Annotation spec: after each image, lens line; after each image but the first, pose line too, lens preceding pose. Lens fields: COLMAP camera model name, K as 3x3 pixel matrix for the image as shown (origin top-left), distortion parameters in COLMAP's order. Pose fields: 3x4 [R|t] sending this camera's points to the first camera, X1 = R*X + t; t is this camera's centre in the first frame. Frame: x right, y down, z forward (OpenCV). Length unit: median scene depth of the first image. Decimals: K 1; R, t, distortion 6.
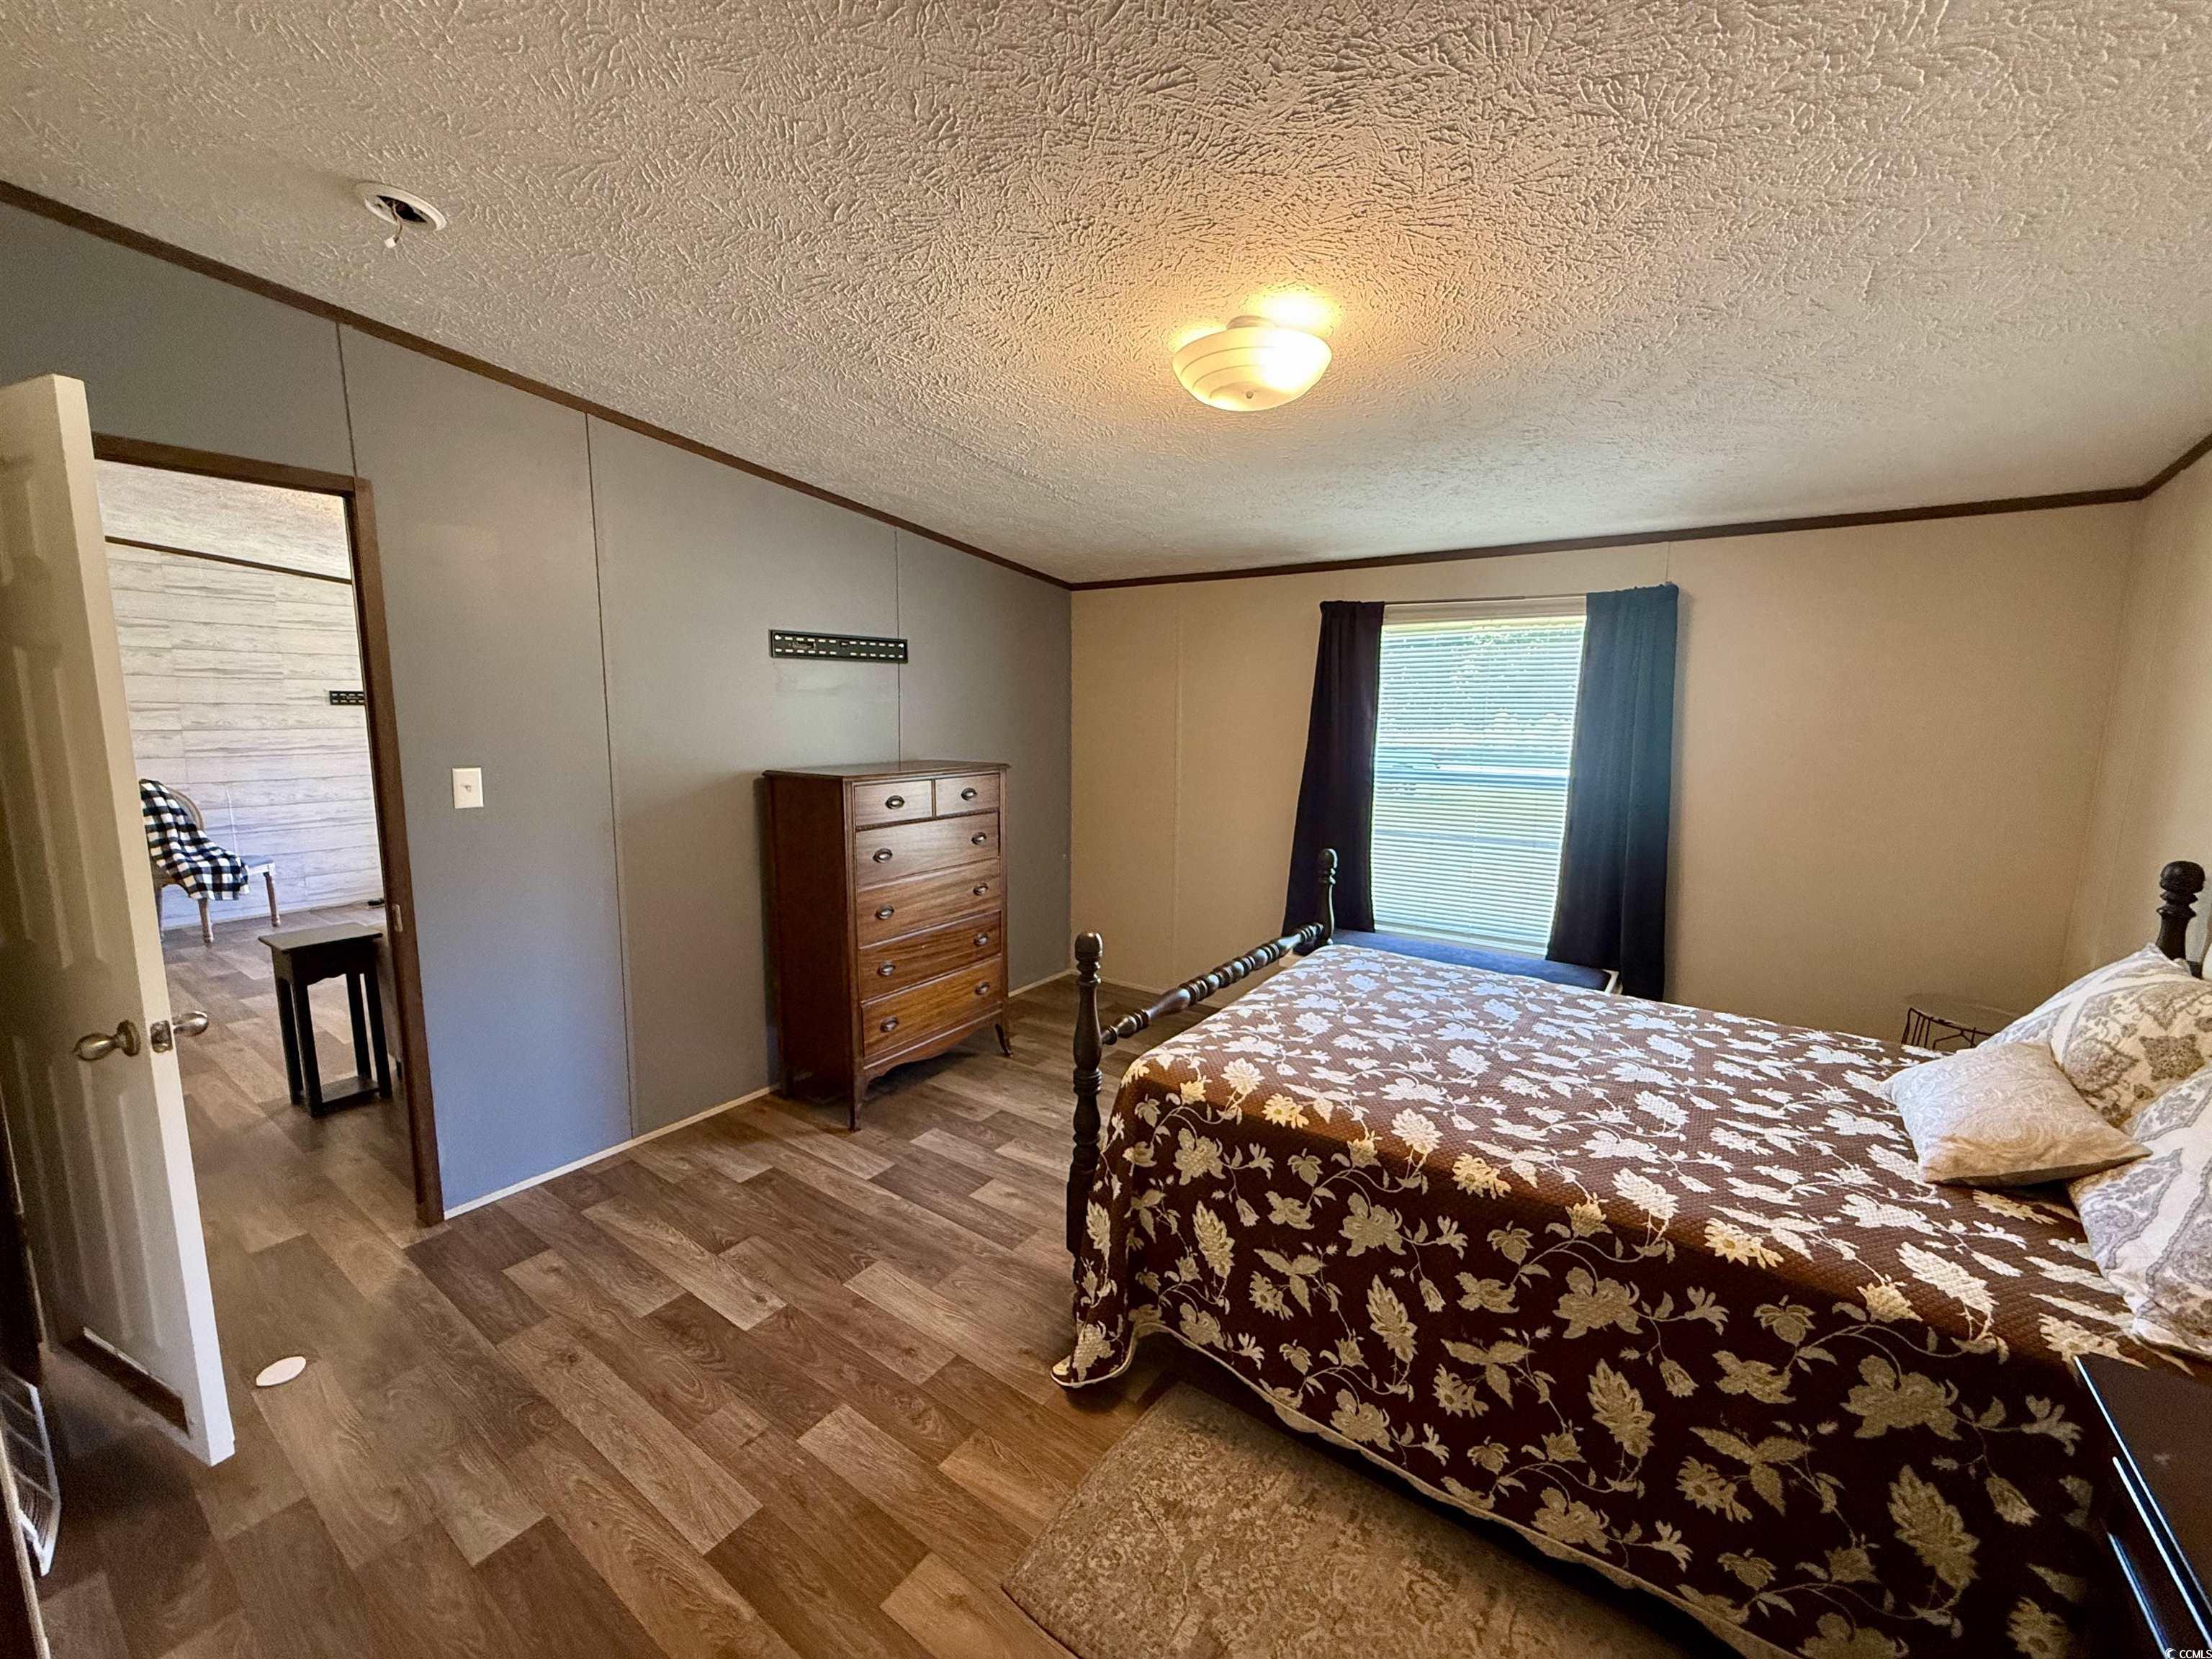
lens RADIAL K [[878.7, 0, 1101.7], [0, 878.7, 823.0], [0, 0, 1]] dist [-0.000100, -0.000051]
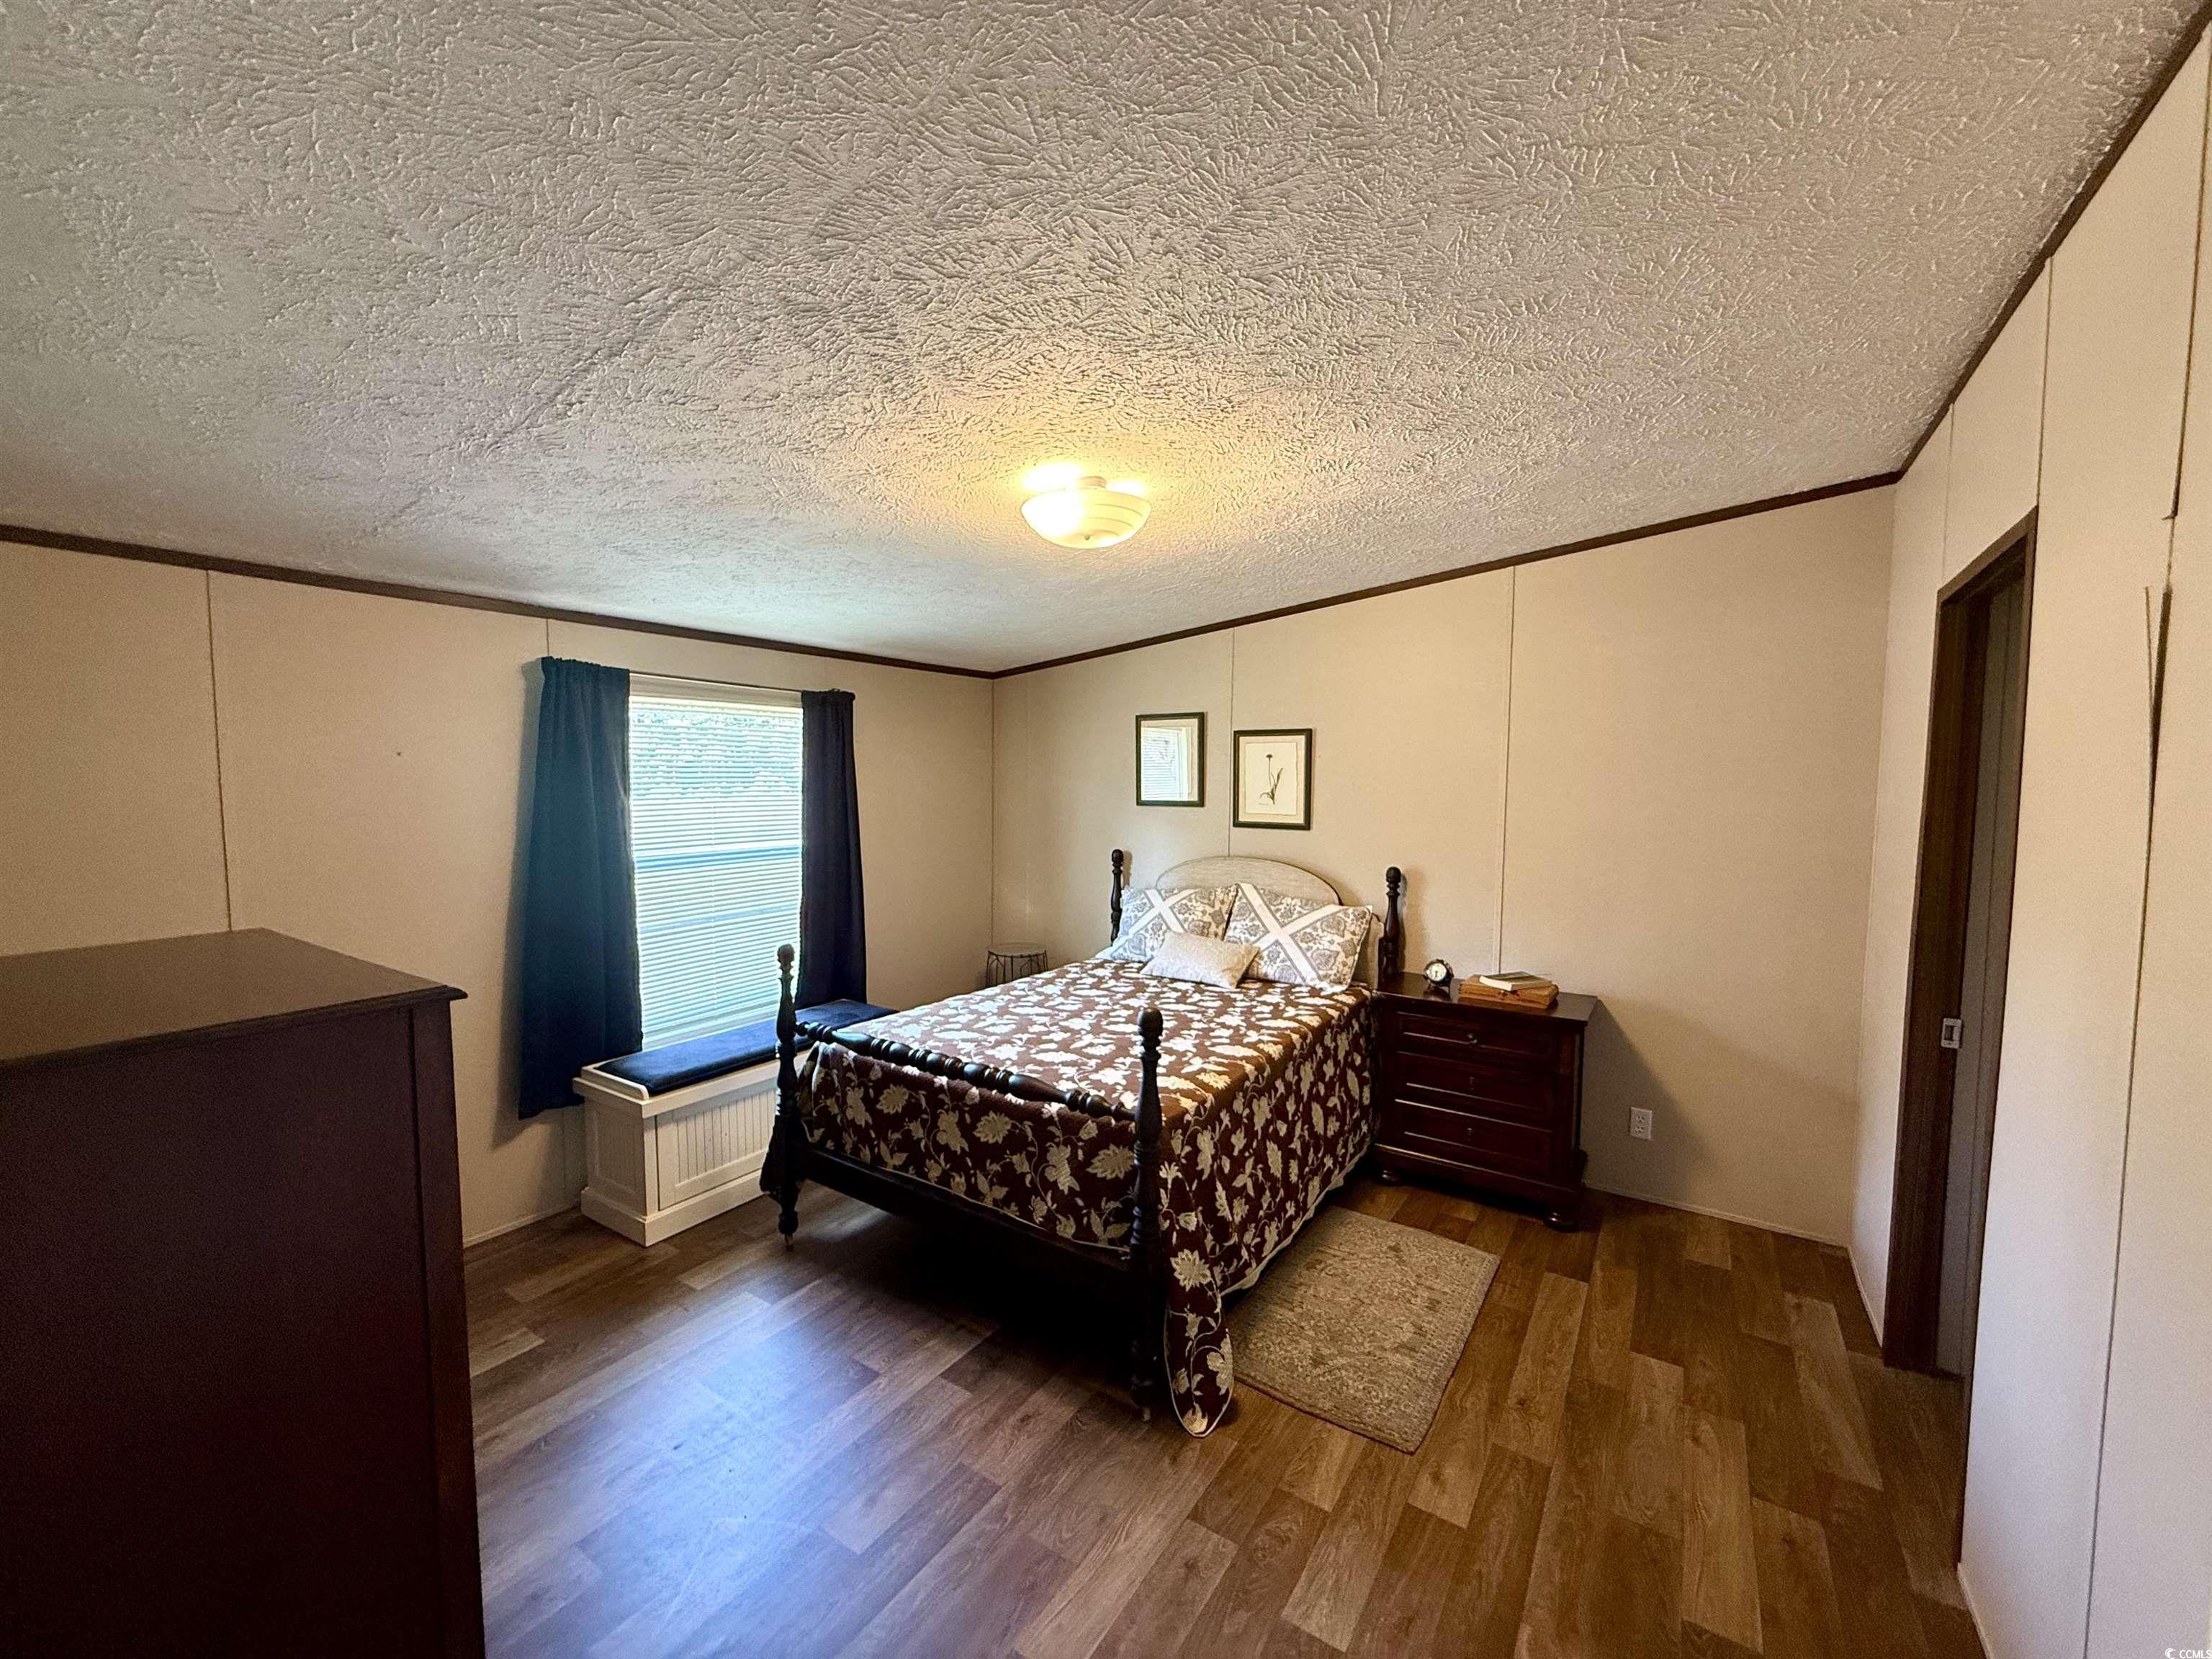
lens RADIAL K [[878.7, 0, 1101.7], [0, 878.7, 823.0], [0, 0, 1]] dist [-0.000100, -0.000051]
pose [[-0.023662, -0.061848, 0.997805, -1.121471], [0.133325, 0.988974, 0.064462, -0.185033], [-0.990790, 0.134558, -0.015155, 1.109957]]
